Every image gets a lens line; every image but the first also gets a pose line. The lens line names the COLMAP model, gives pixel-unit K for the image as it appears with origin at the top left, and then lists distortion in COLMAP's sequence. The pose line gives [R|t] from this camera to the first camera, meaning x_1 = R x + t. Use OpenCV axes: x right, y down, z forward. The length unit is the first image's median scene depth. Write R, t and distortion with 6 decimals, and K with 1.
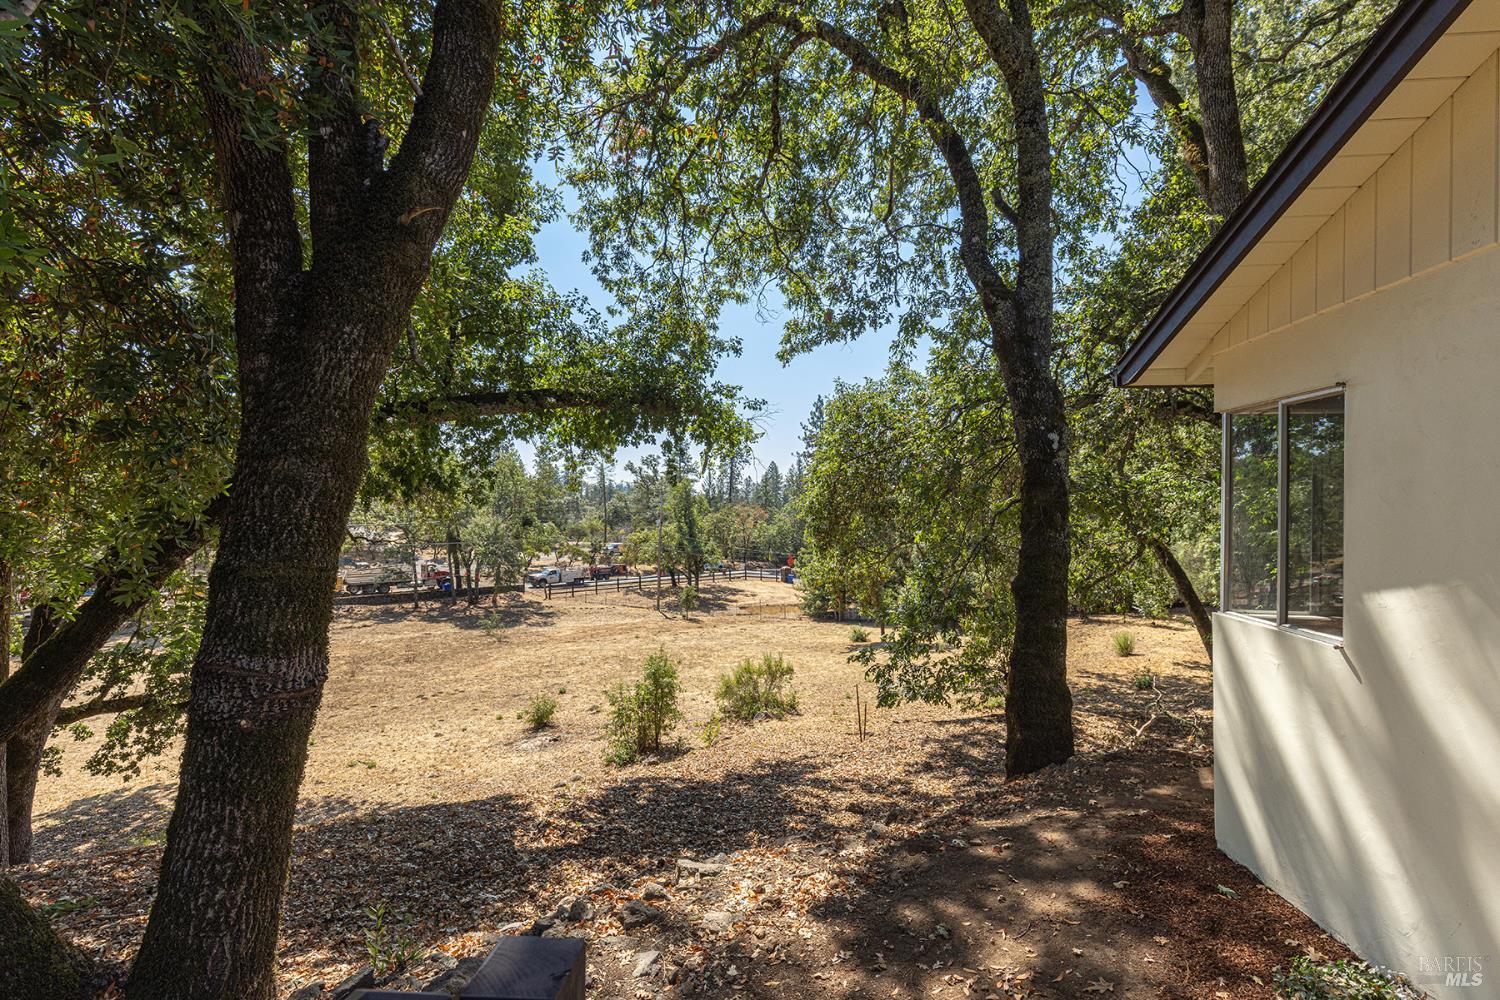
lens RADIAL K [[671.4, 0, 749.9], [0, 671.4, 501.7], [0, 0, 1]] dist [0.006758, -0.001169]
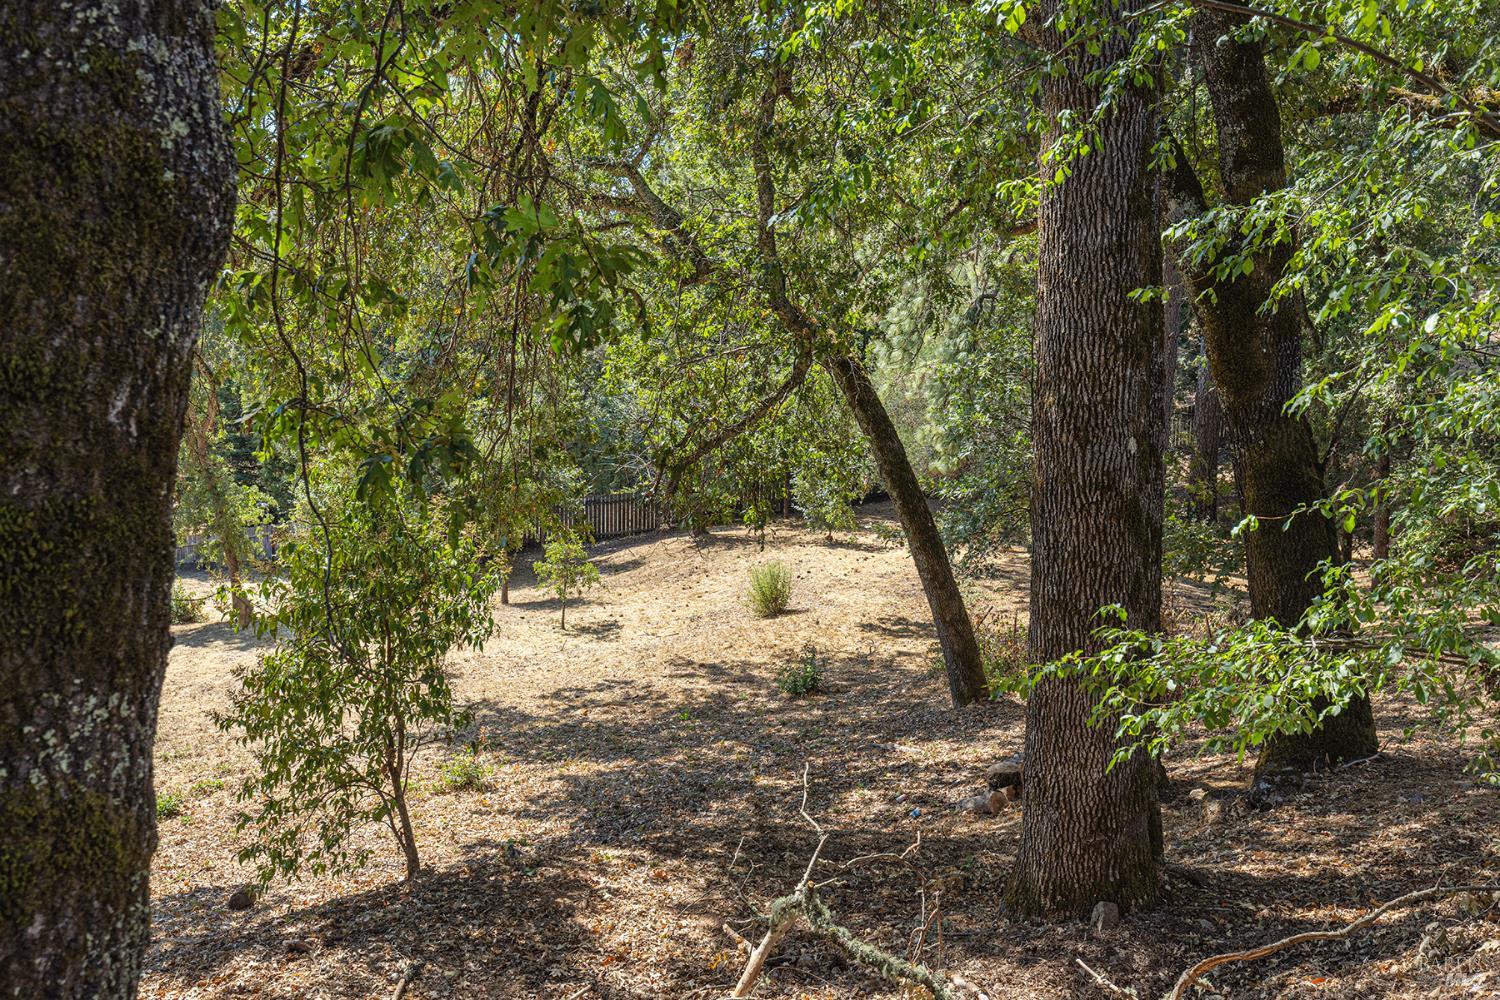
lens RADIAL K [[1489.6, 0, 752.2], [0, 1489.6, 500.8], [0, 0, 1]] dist [0.008185, 0.000000]
pose [[0.886381, -0.042205, 0.461028, 0.103478], [-0.022121, 0.990837, 0.133237, 0.024230], [-0.462427, -0.128297, 0.877326, 0.163140]]
